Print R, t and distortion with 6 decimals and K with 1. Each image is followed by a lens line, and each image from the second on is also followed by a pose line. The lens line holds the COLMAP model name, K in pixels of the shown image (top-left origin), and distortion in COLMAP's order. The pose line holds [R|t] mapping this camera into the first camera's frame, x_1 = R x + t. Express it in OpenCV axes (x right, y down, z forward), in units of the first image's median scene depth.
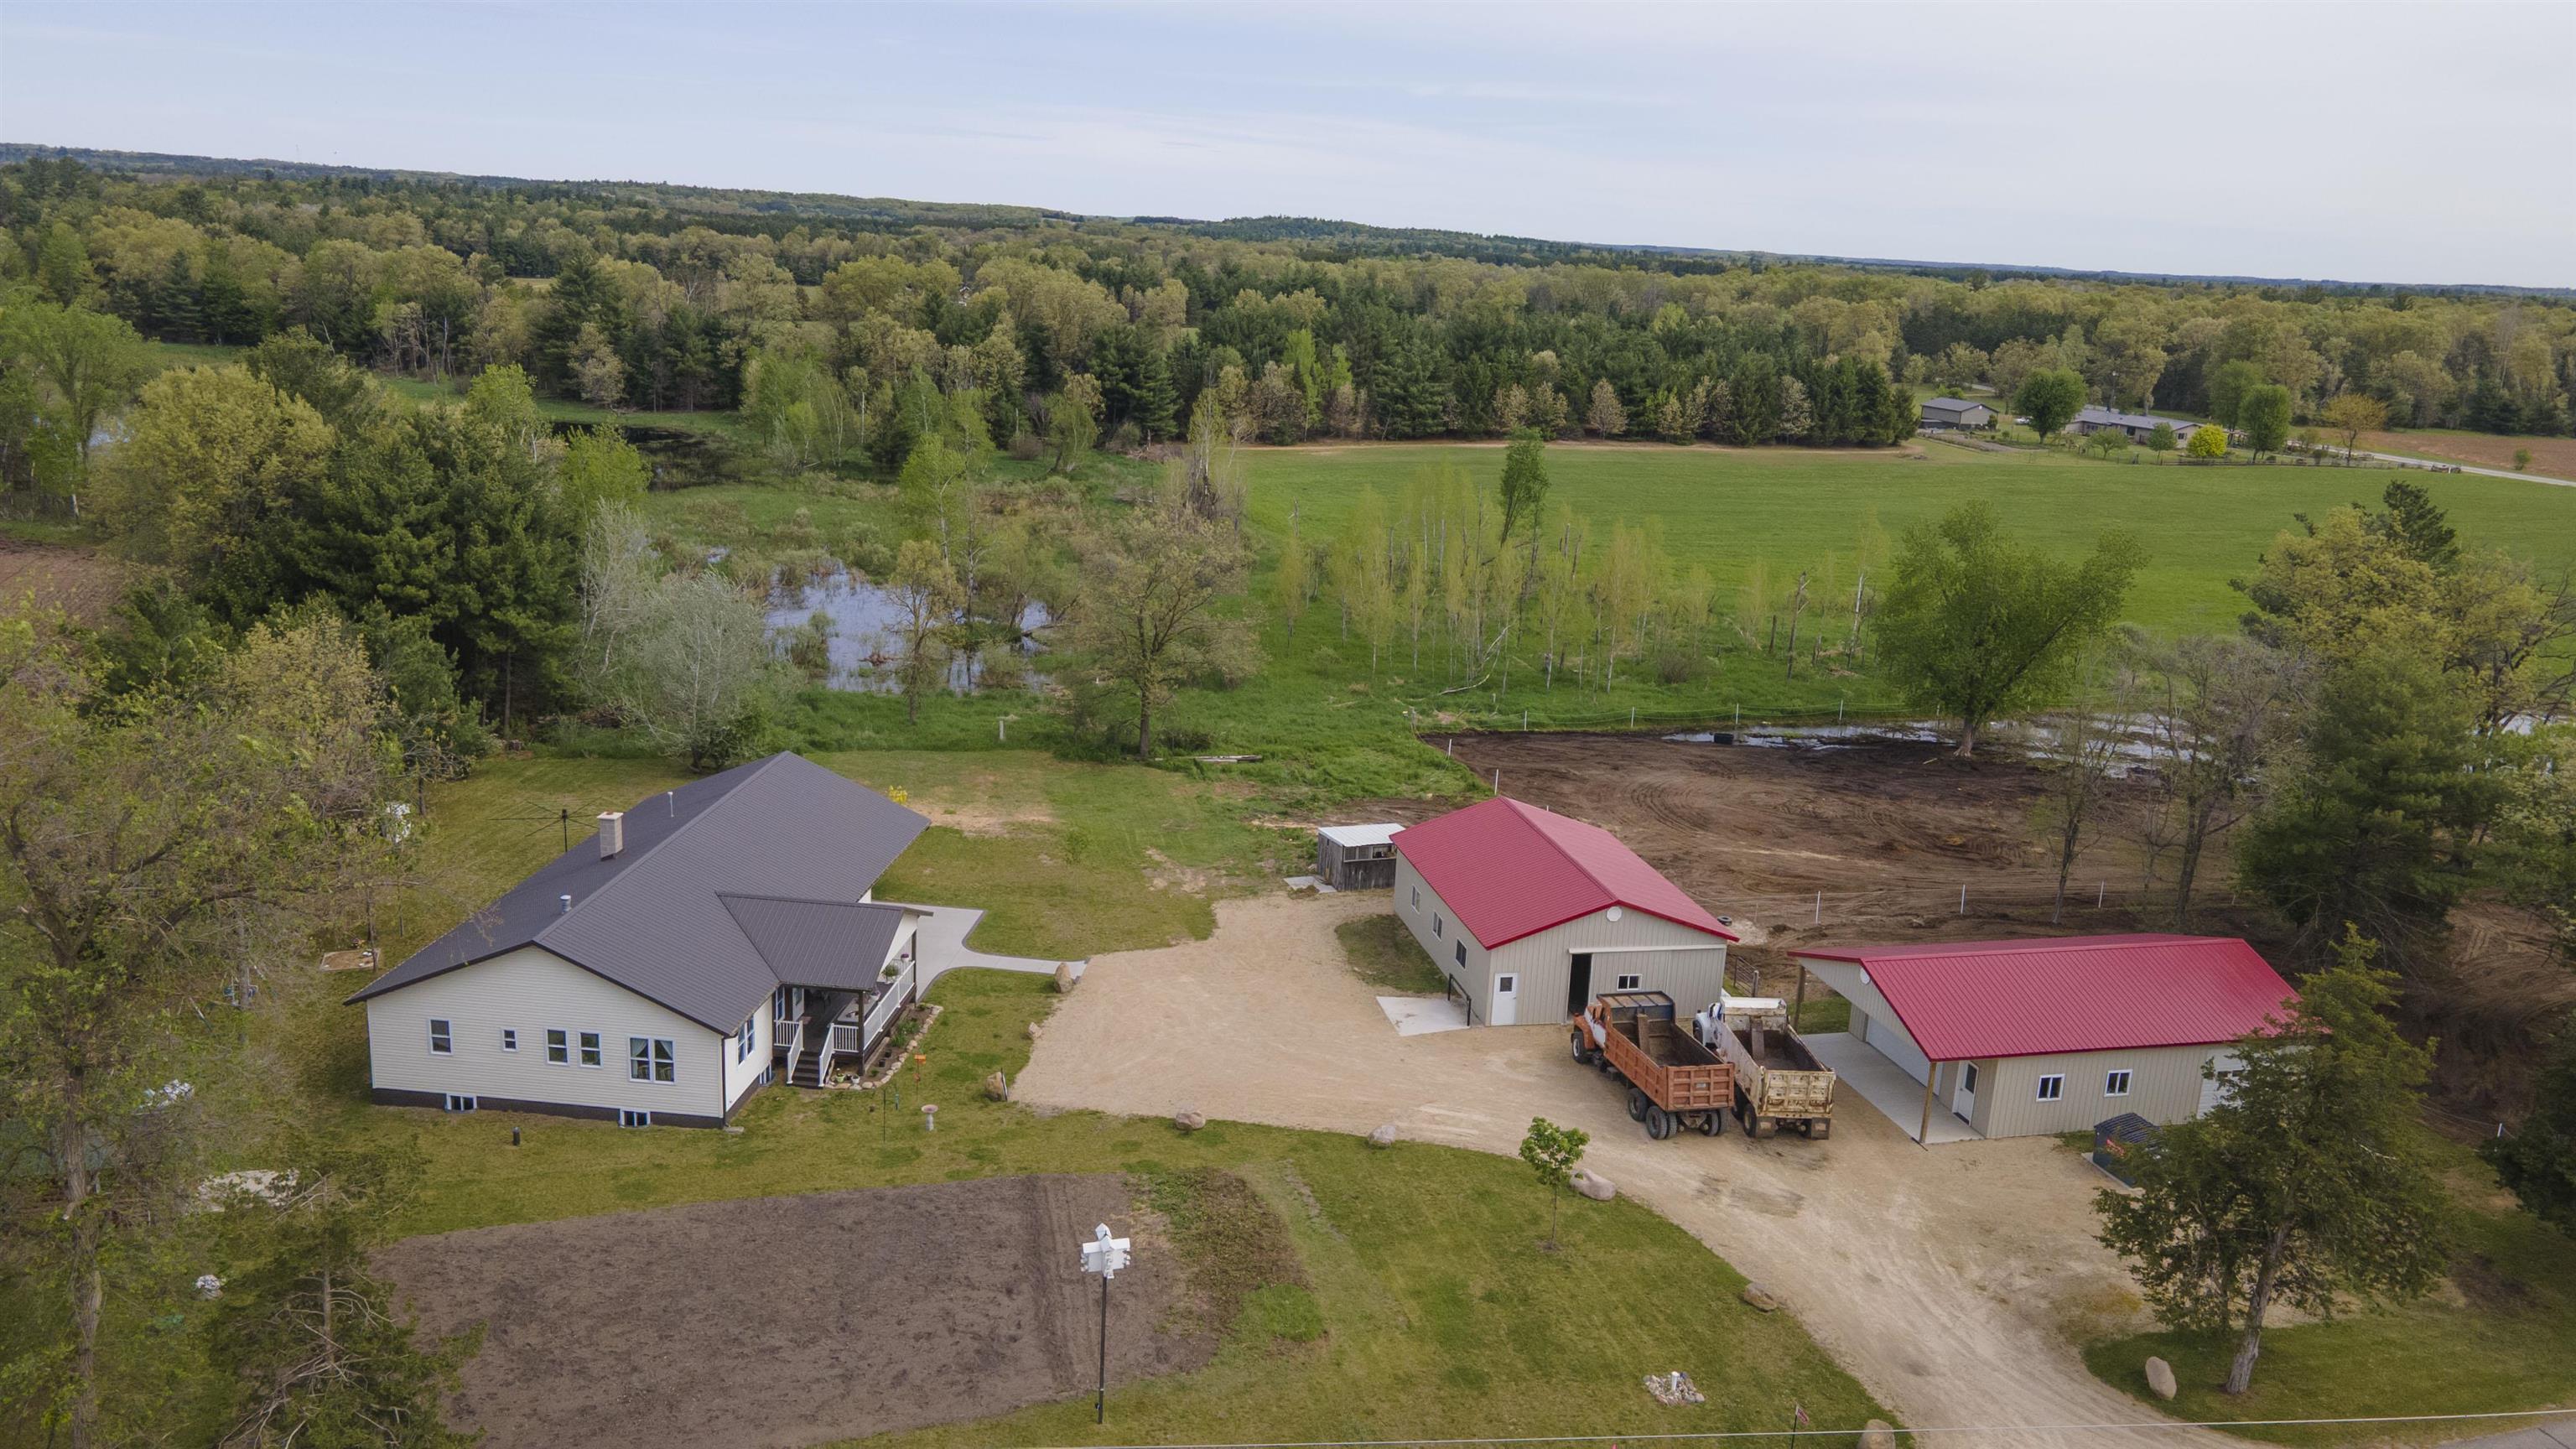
lens RADIAL K [[1871.5, 0, 1282.6], [0, 1871.5, 768.7], [0, 0, 1]] dist [0.033693, 0.005652]
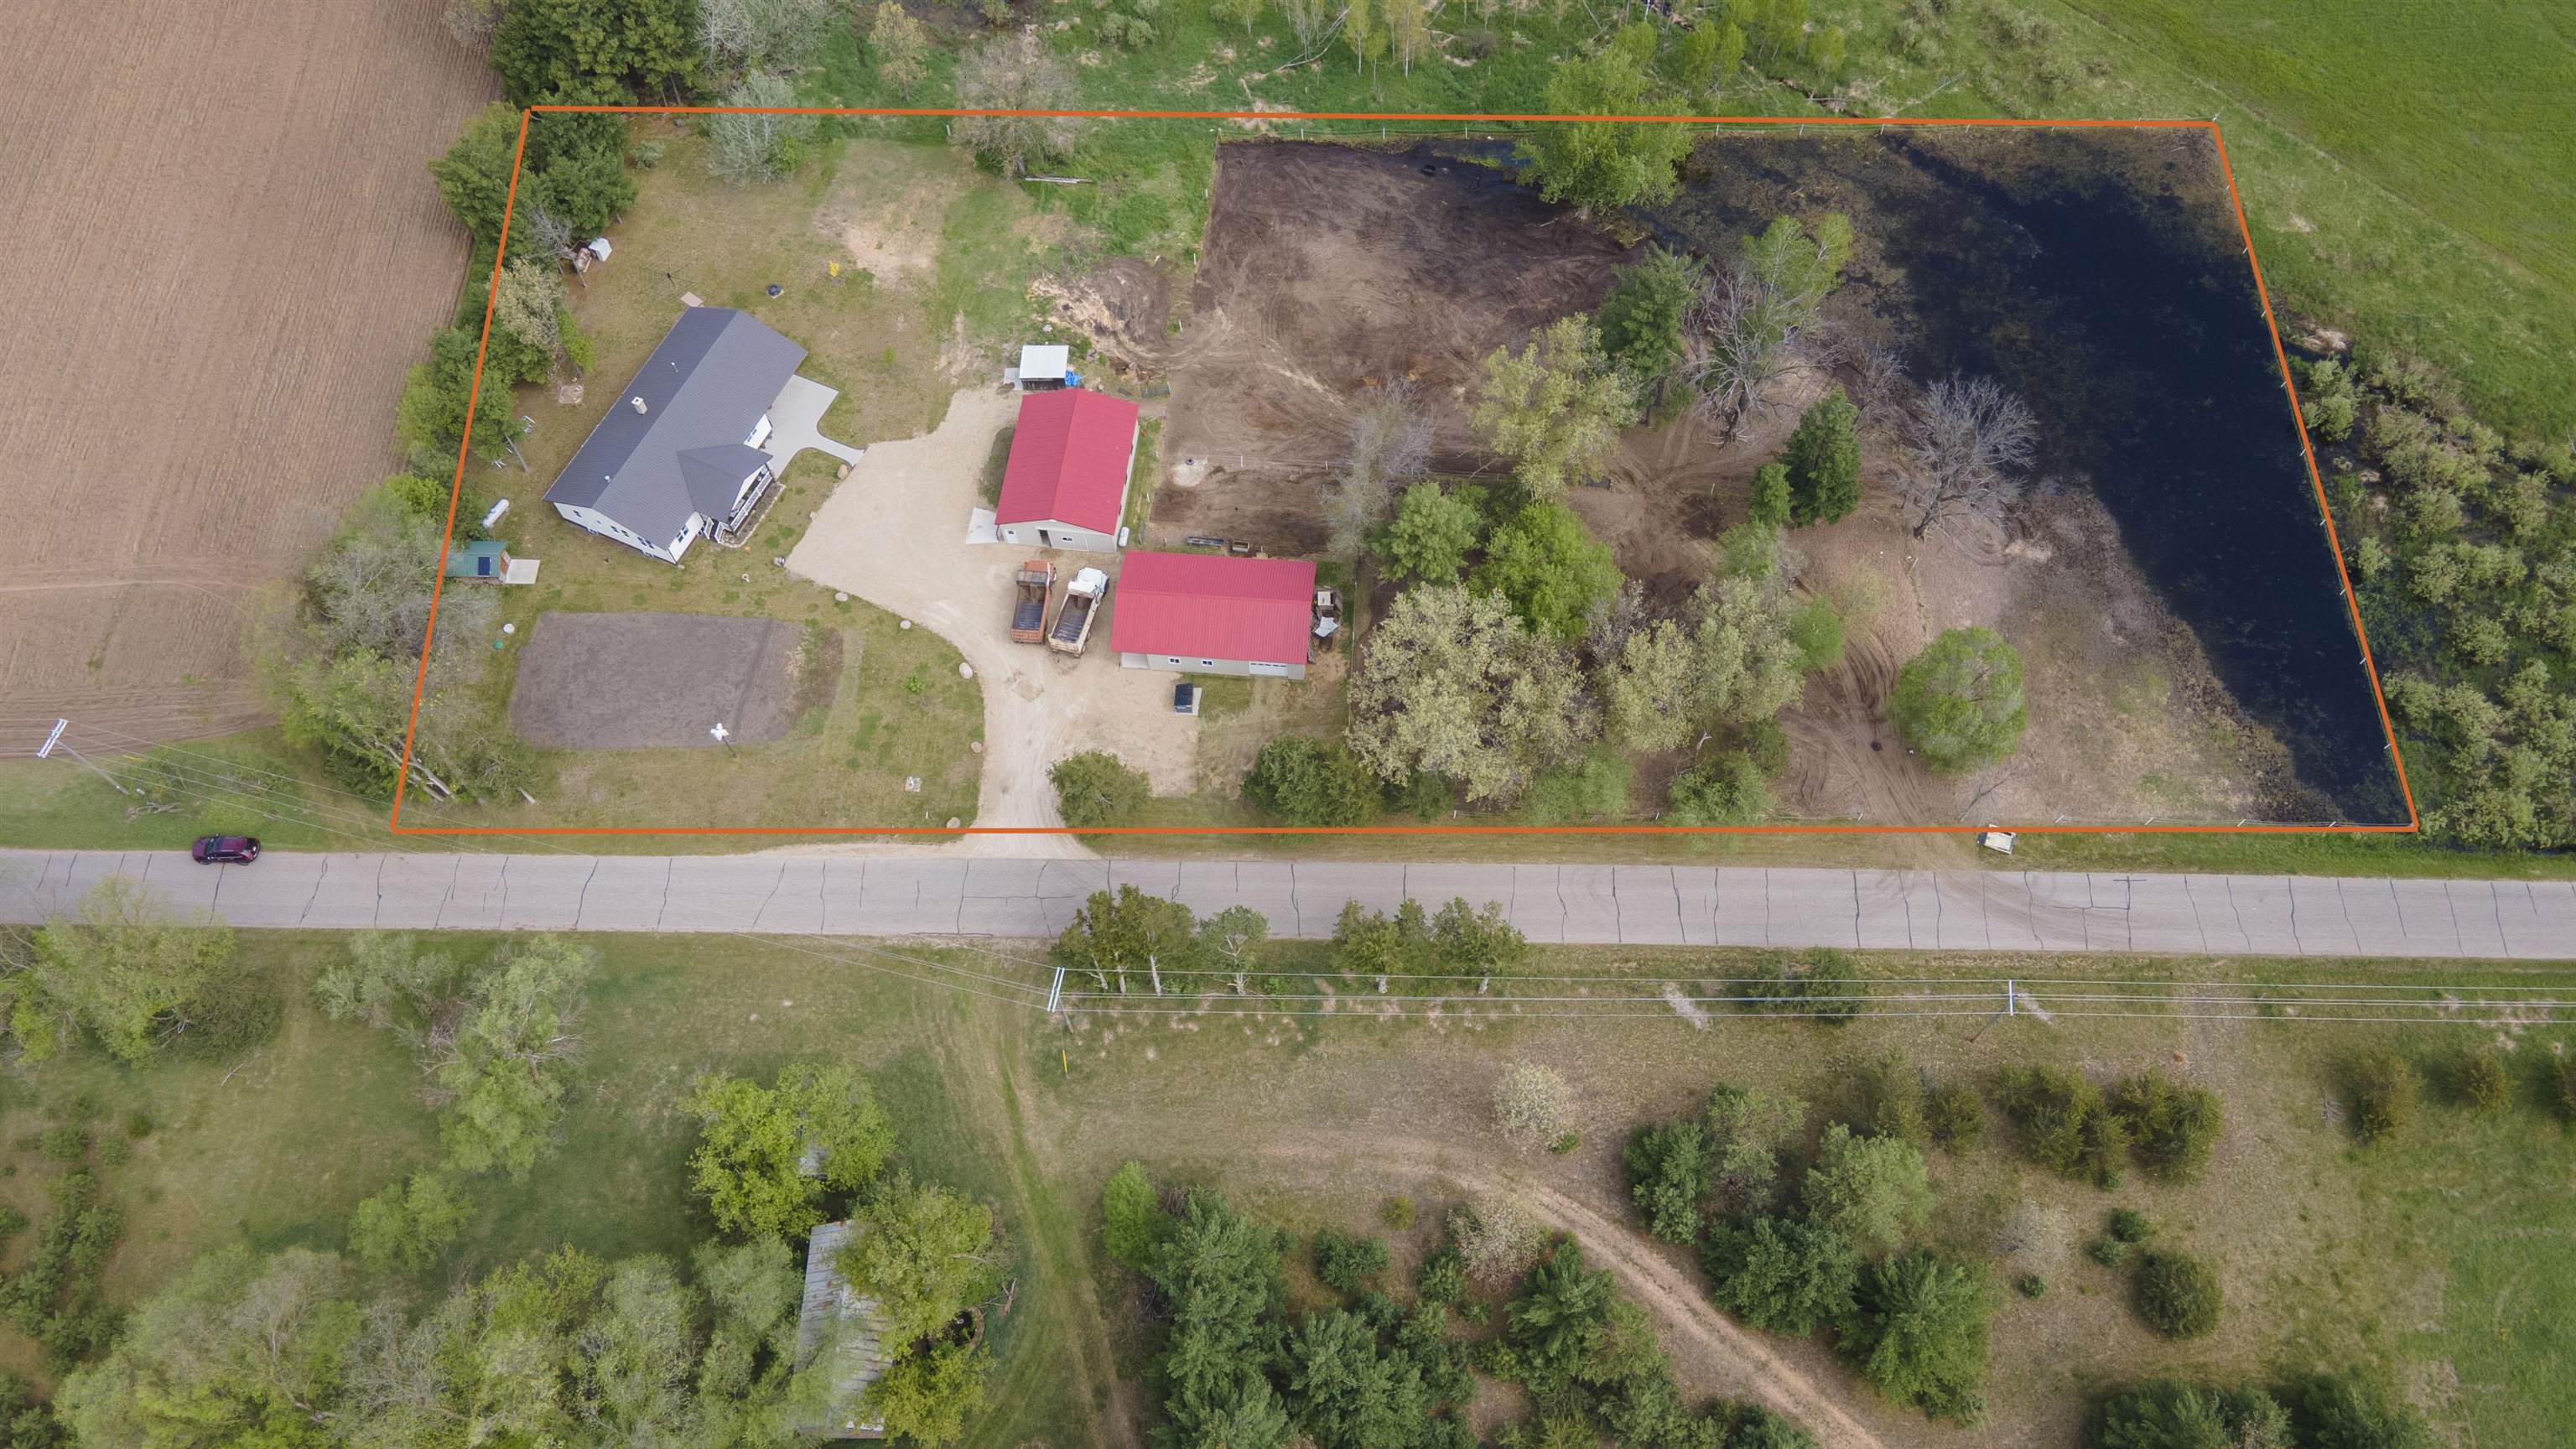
lens RADIAL K [[1844.0, 0, 1288.0], [0, 1844.0, 724.5], [0, 0, 1]] dist [0.039626, 0.003862]
pose [[0.937129, 0.274079, -0.216032, 0.705180], [-0.026236, 0.672612, 0.739531, -0.999246], [0.347995, -0.687368, 0.637515, -0.332071]]
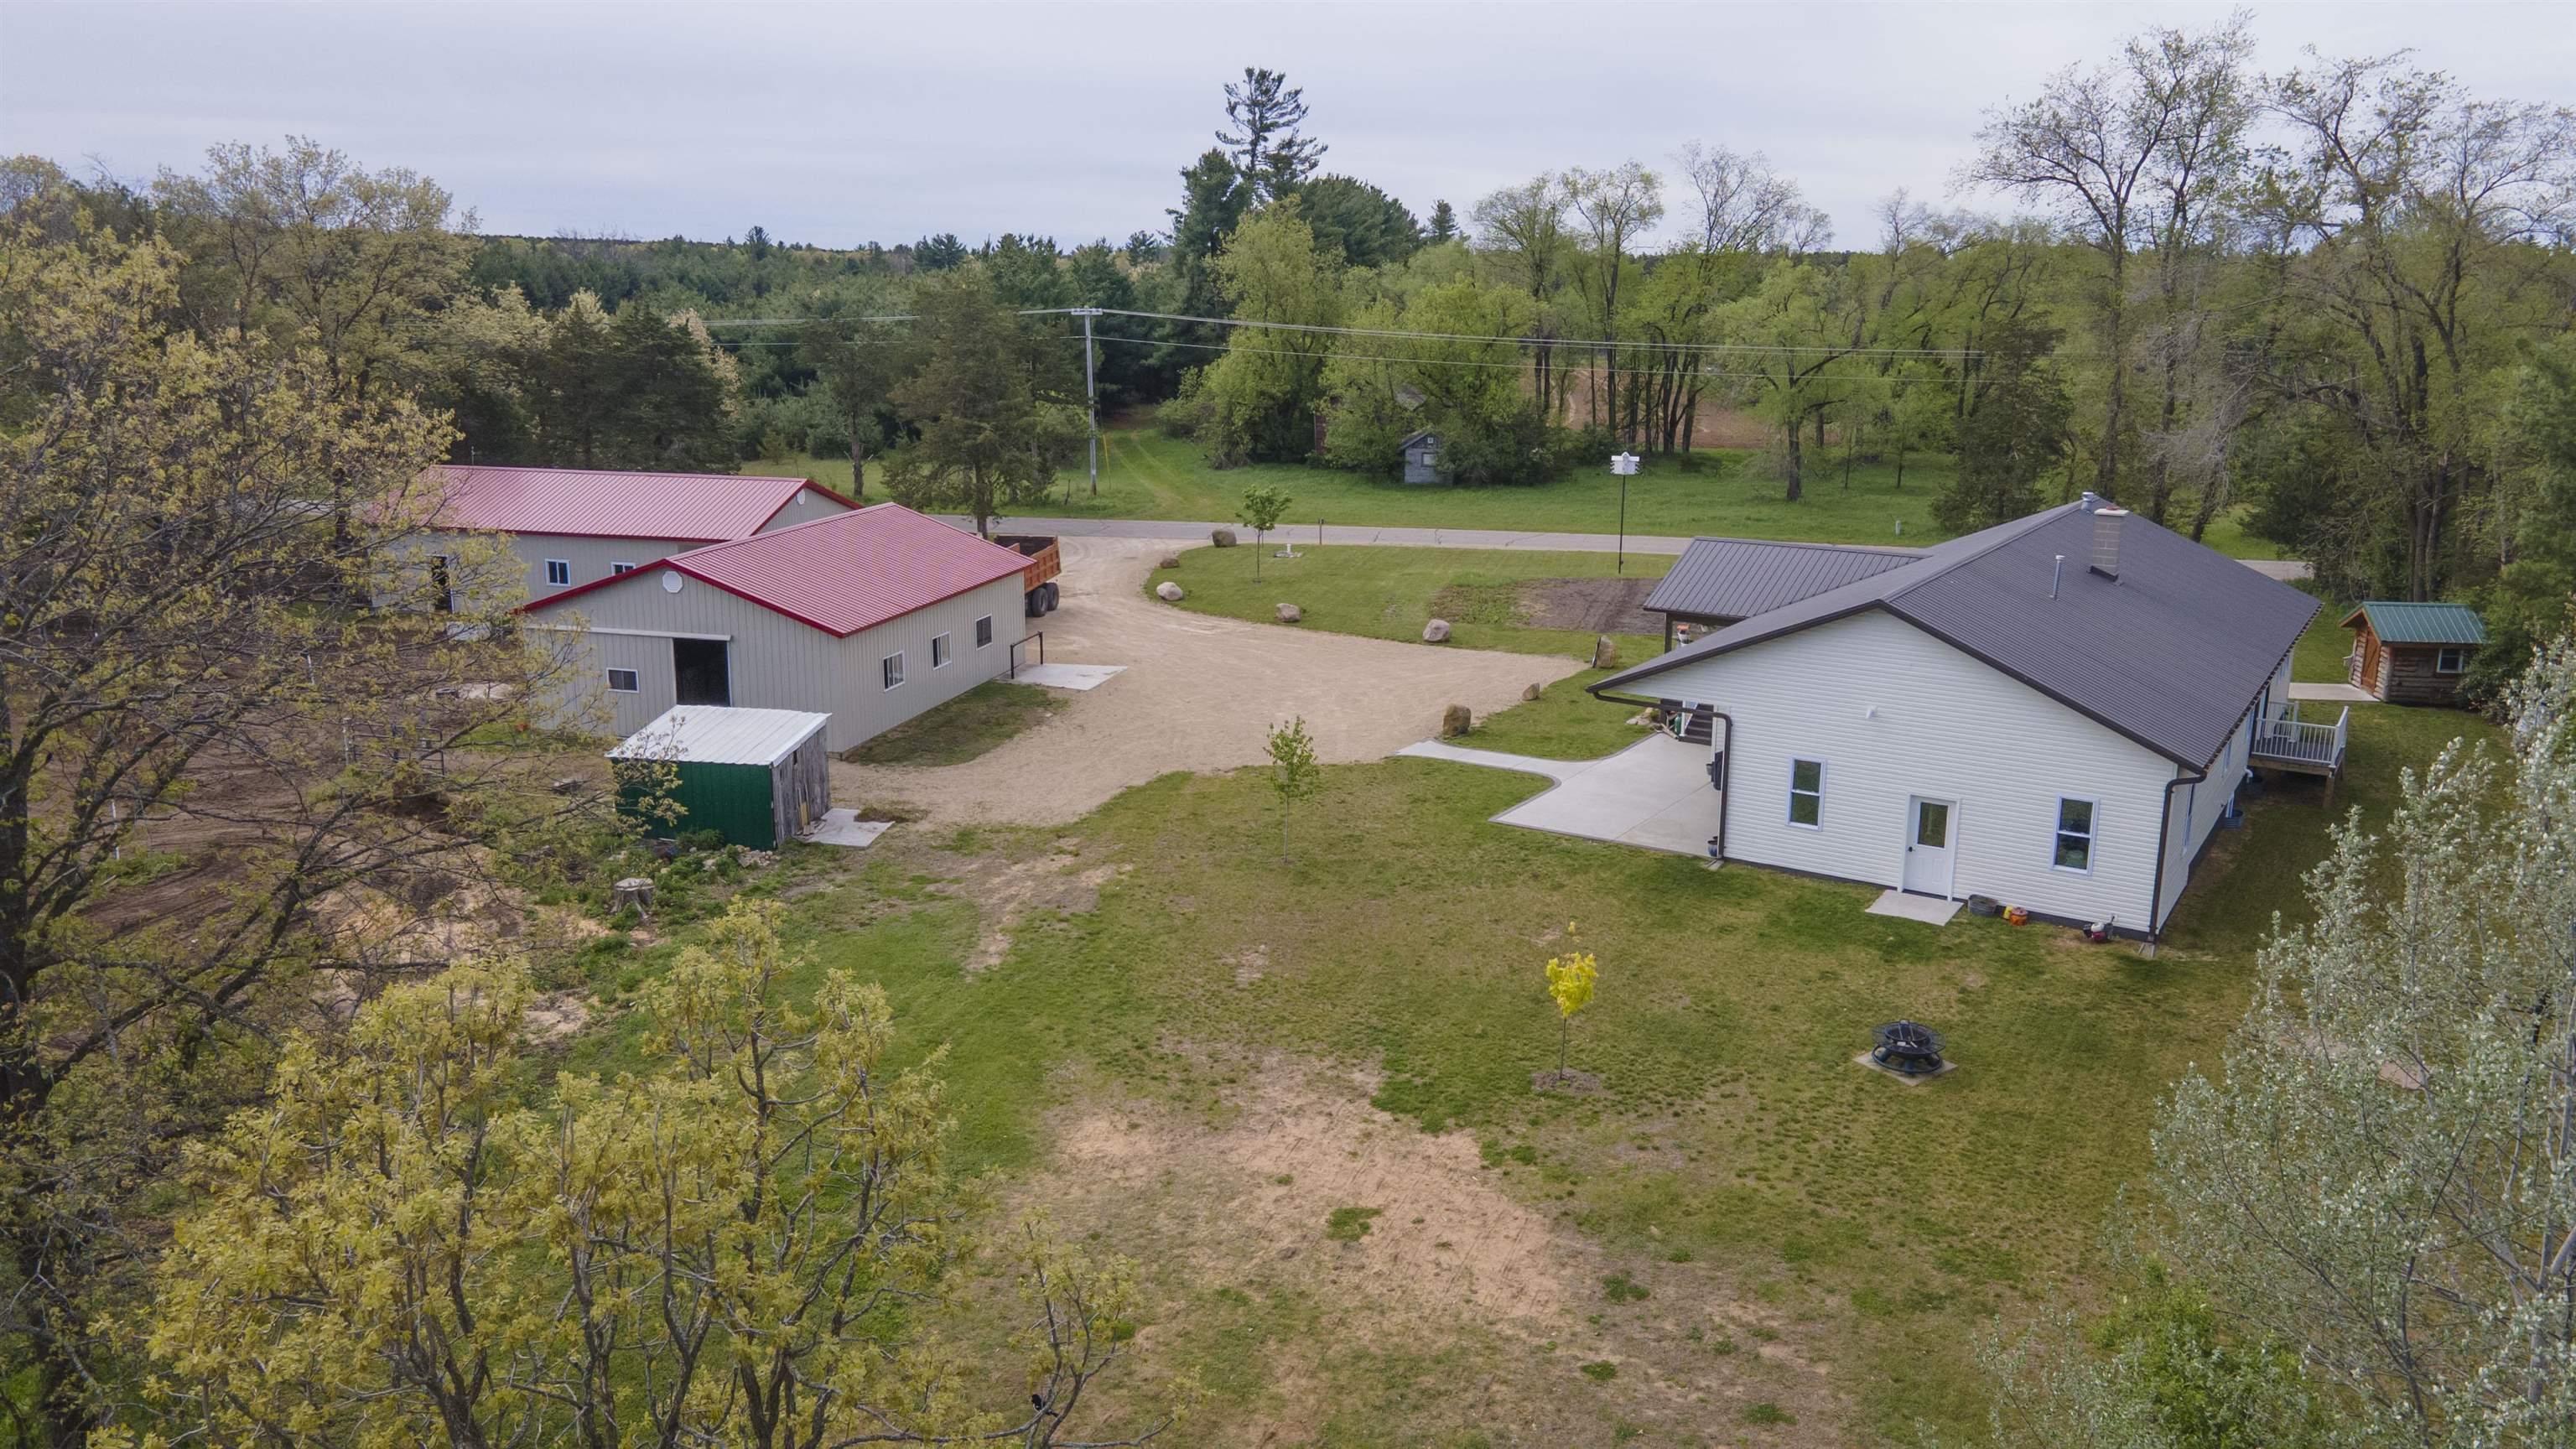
lens RADIAL K [[1871.5, 0, 1282.6], [0, 1871.5, 768.7], [0, 0, 1]] dist [0.033693, 0.005652]
pose [[-0.881293, -0.169253, 0.441222, -0.286435], [0.080797, 0.865949, 0.493562, -0.177670], [-0.465613, 0.470622, -0.749480, 1.180234]]
